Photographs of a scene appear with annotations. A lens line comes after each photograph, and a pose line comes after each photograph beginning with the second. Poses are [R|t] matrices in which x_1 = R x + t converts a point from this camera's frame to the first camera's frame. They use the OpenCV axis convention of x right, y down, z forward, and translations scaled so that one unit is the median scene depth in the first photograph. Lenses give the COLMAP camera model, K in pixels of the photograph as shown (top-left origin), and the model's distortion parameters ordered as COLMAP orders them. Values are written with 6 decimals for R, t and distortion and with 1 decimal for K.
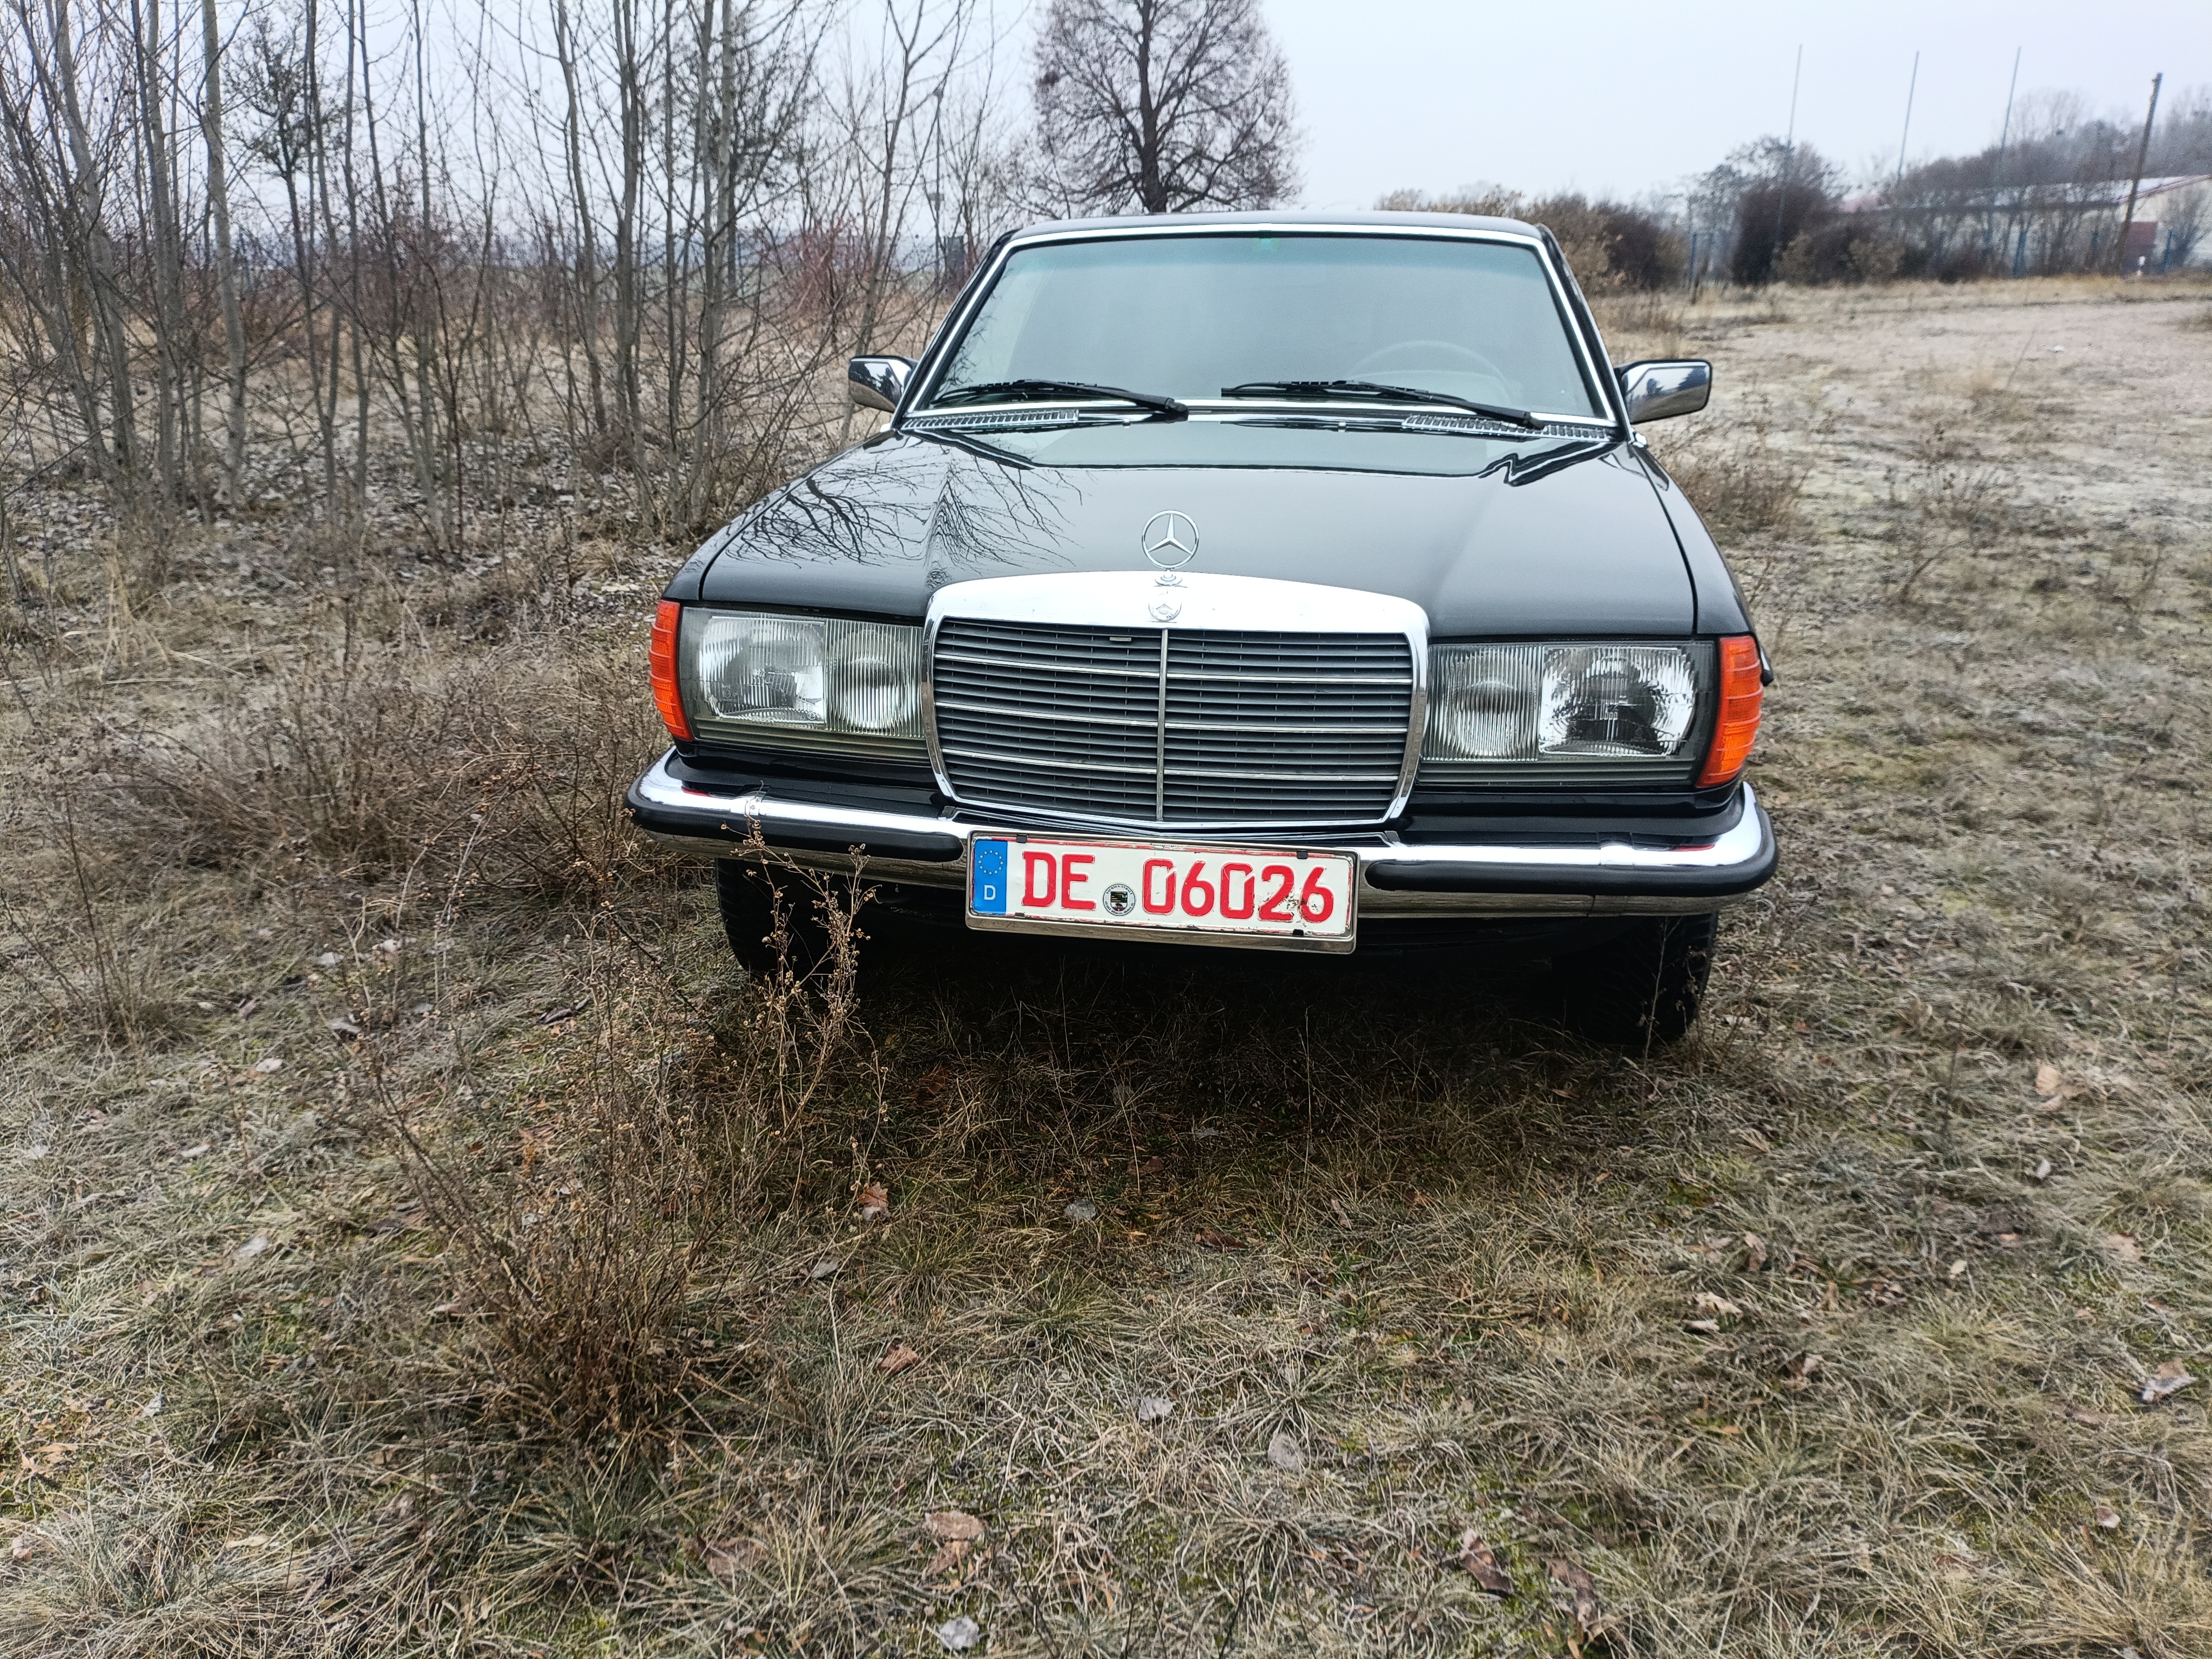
lens RADIAL K [[1688.7, 0, 1106.0], [0, 1688.7, 829.5], [0, 0, 1]] dist [0.060957, -0.071399]
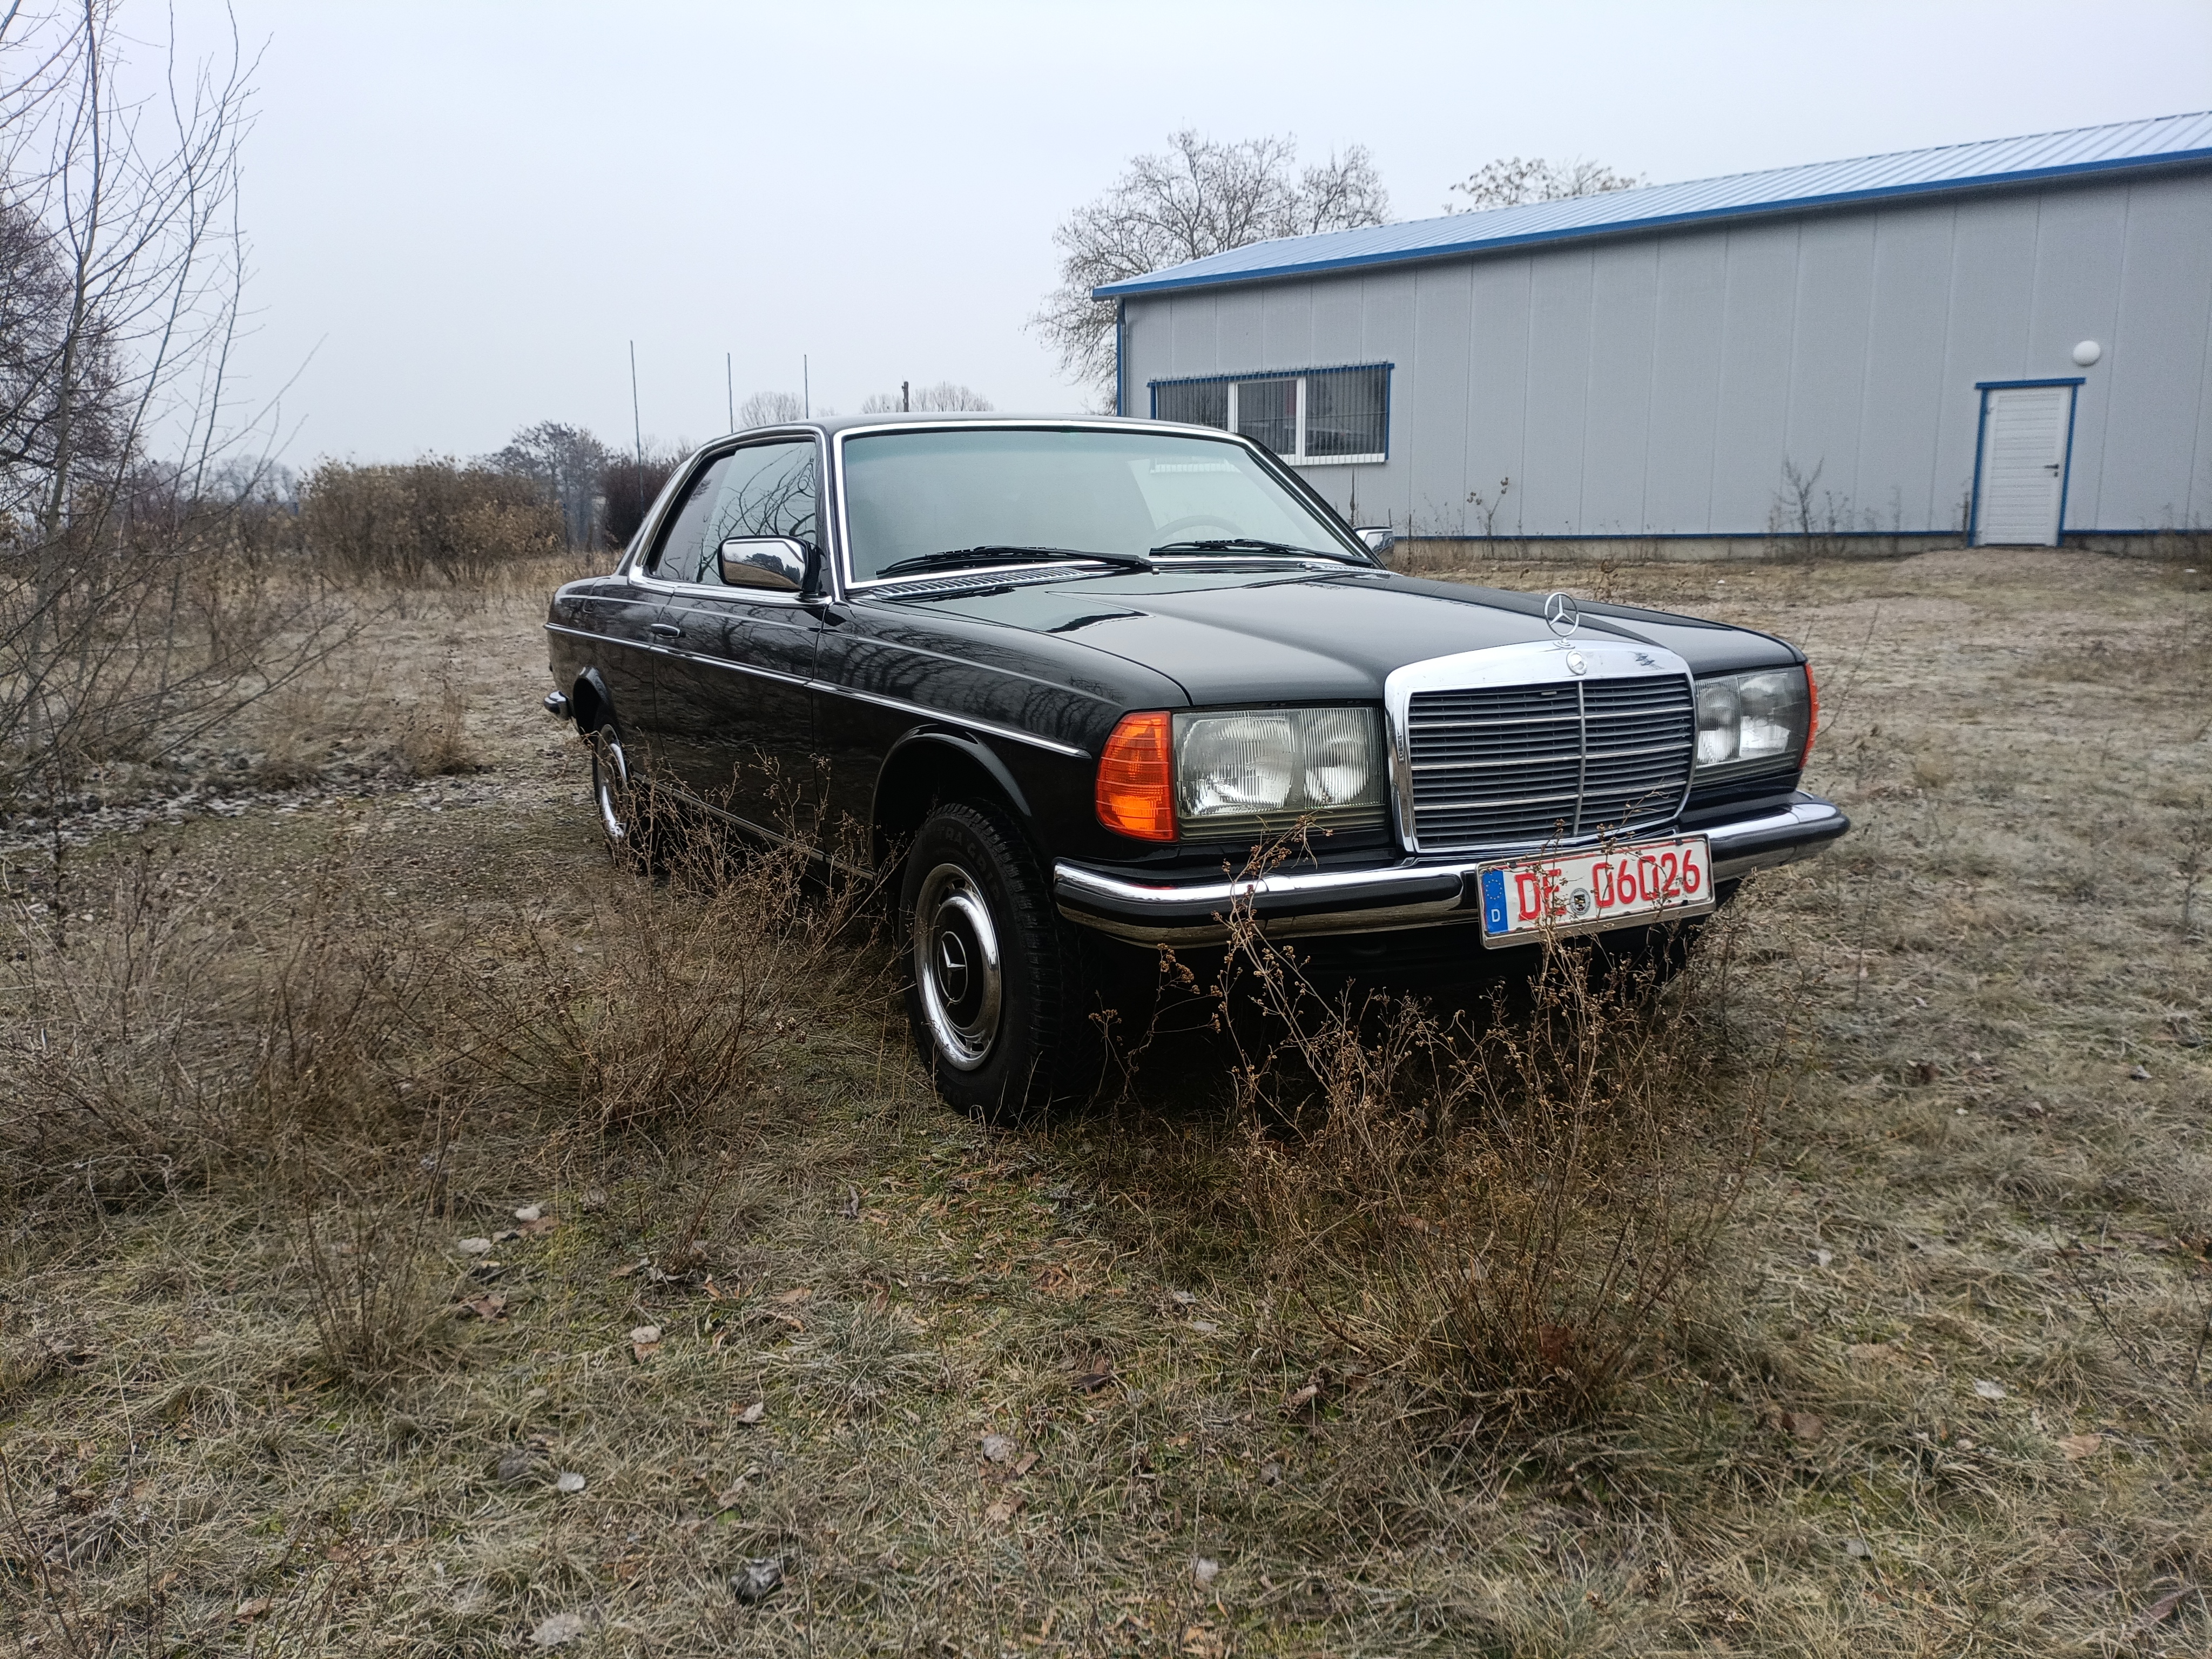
lens RADIAL K [[1688.7, 0, 1106.0], [0, 1688.7, 829.5], [0, 0, 1]] dist [0.060957, -0.071399]
pose [[0.775385, -0.118080, 0.620351, -1.024292], [0.211207, 0.974281, -0.078543, 0.014549], [-0.595121, 0.191924, 0.780382, 0.232592]]
